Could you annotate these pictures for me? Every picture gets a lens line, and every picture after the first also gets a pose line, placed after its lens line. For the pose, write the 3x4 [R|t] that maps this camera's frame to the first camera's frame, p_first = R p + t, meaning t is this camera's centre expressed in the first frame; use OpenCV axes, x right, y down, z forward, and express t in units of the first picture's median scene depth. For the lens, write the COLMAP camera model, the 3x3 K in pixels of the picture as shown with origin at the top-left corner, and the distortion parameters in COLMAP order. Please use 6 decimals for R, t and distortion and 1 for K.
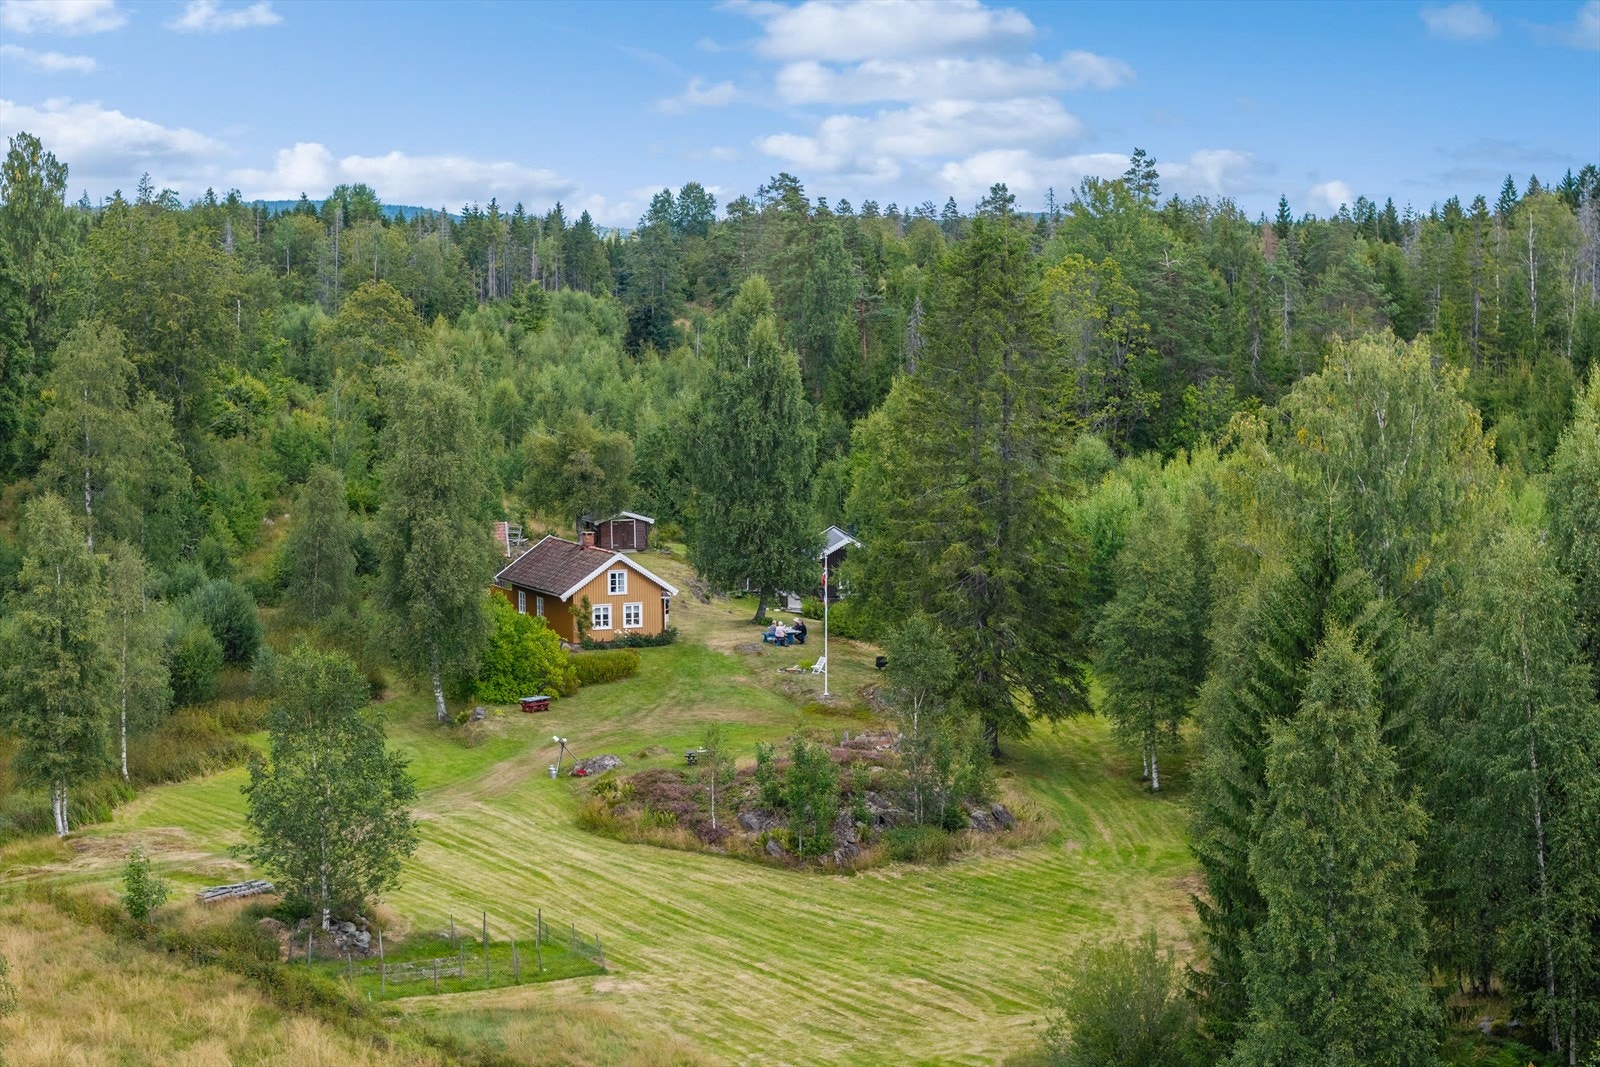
lens RADIAL K [[3932.6, 0, 800.0], [0, 3932.6, 533.5], [0, 0, 1]] dist [-0.012208, 0.098689]
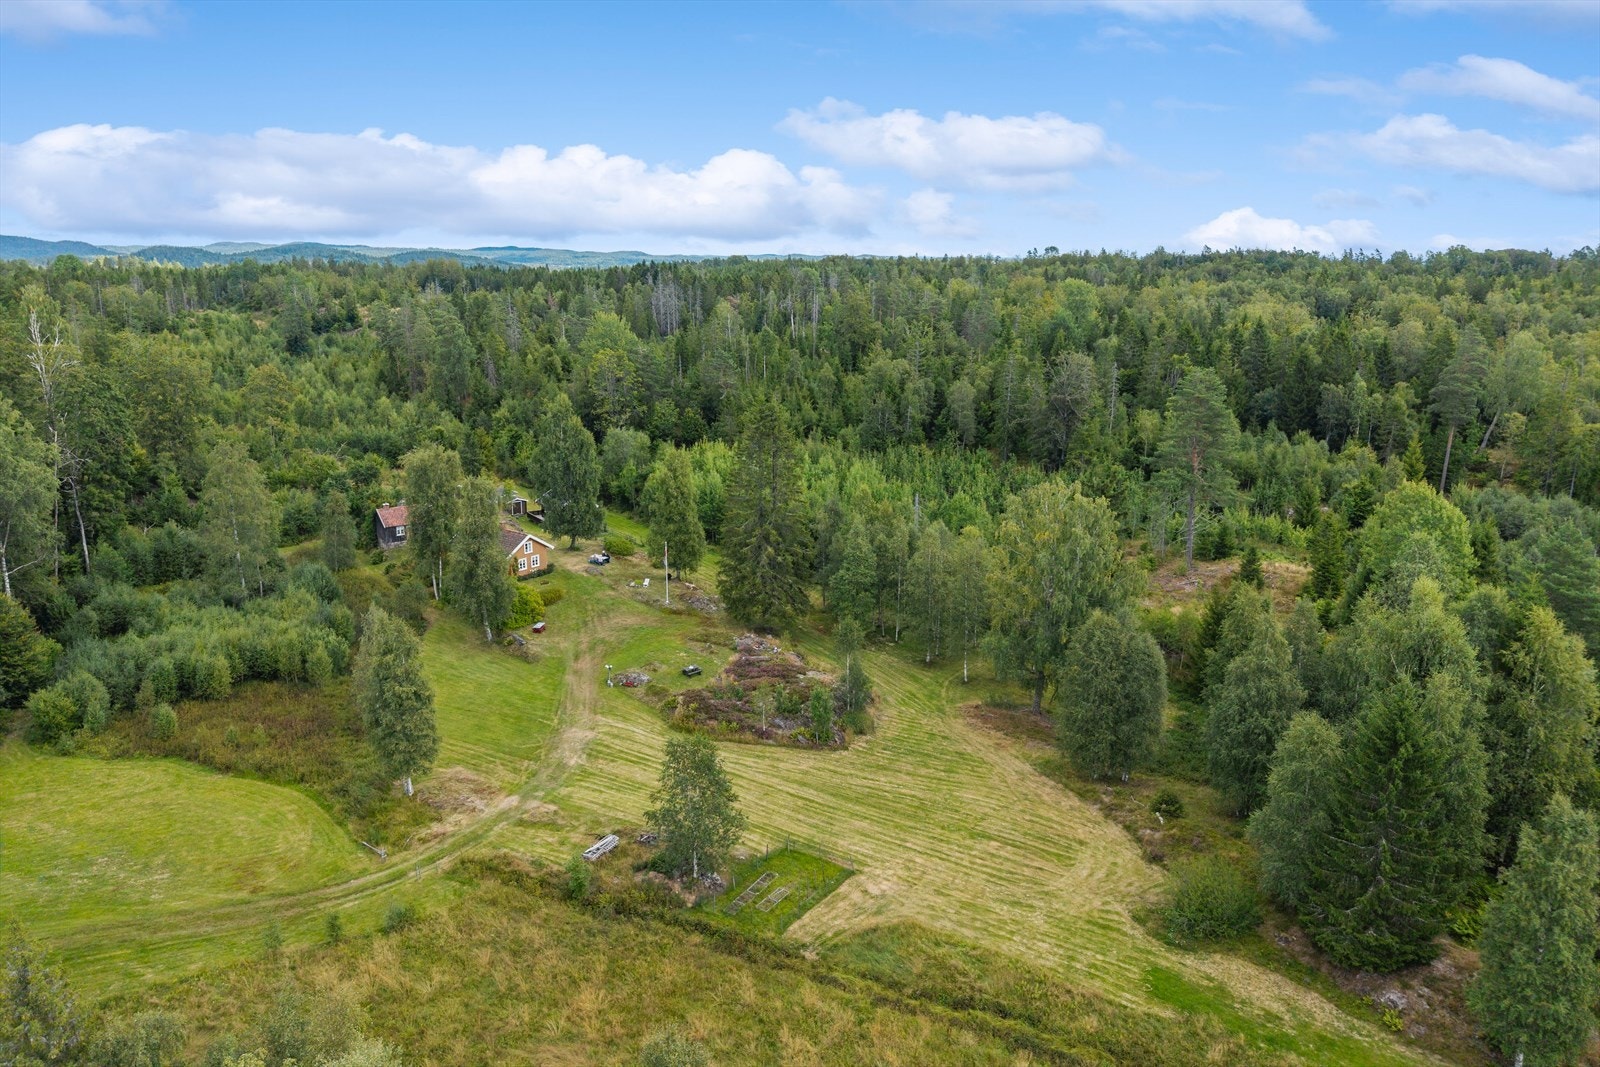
lens RADIAL K [[3932.6, 0, 800.0], [0, 3932.6, 533.5], [0, 0, 1]] dist [-0.012208, 0.098689]
pose [[0.971314, -0.159981, -0.175939, 0.403768], [0.148574, 0.985954, -0.076286, 0.161287], [0.185673, 0.047958, 0.981441, -0.896284]]
